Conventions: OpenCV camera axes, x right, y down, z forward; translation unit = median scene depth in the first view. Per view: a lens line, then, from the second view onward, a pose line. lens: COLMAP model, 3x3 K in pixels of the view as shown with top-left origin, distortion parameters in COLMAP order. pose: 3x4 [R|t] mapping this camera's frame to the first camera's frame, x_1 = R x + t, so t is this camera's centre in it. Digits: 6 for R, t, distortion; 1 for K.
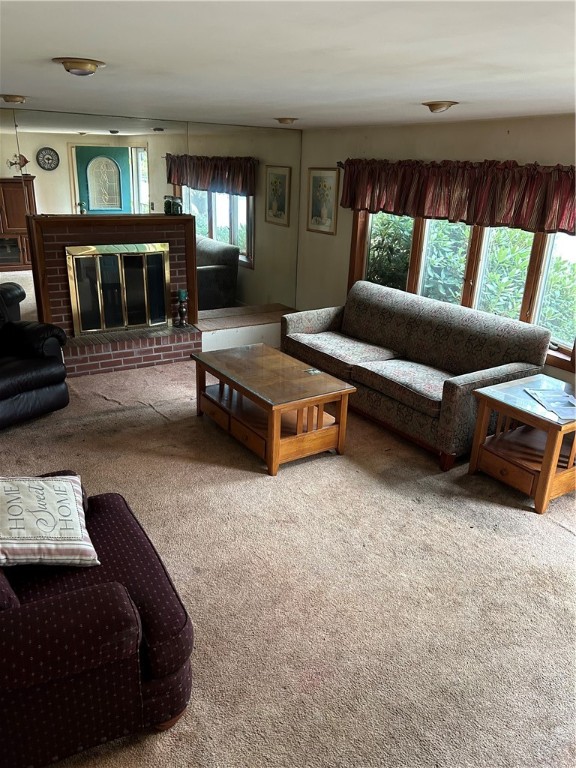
lens RADIAL K [[579.6, 0, 288.0], [0, 579.6, 384.0], [0, 0, 1]] dist [0.066107, -0.089467]
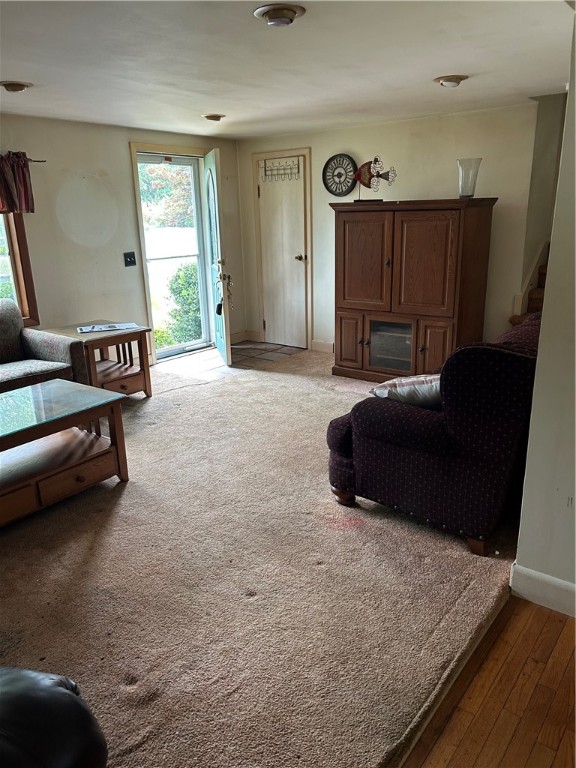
lens RADIAL K [[579.6, 0, 288.0], [0, 579.6, 384.0], [0, 0, 1]] dist [0.066107, -0.089467]
pose [[-0.347642, -0.302130, 0.887616, -0.946254], [0.341339, 0.840923, 0.419925, -0.290835], [-0.873288, 0.448961, -0.189212, 0.928024]]
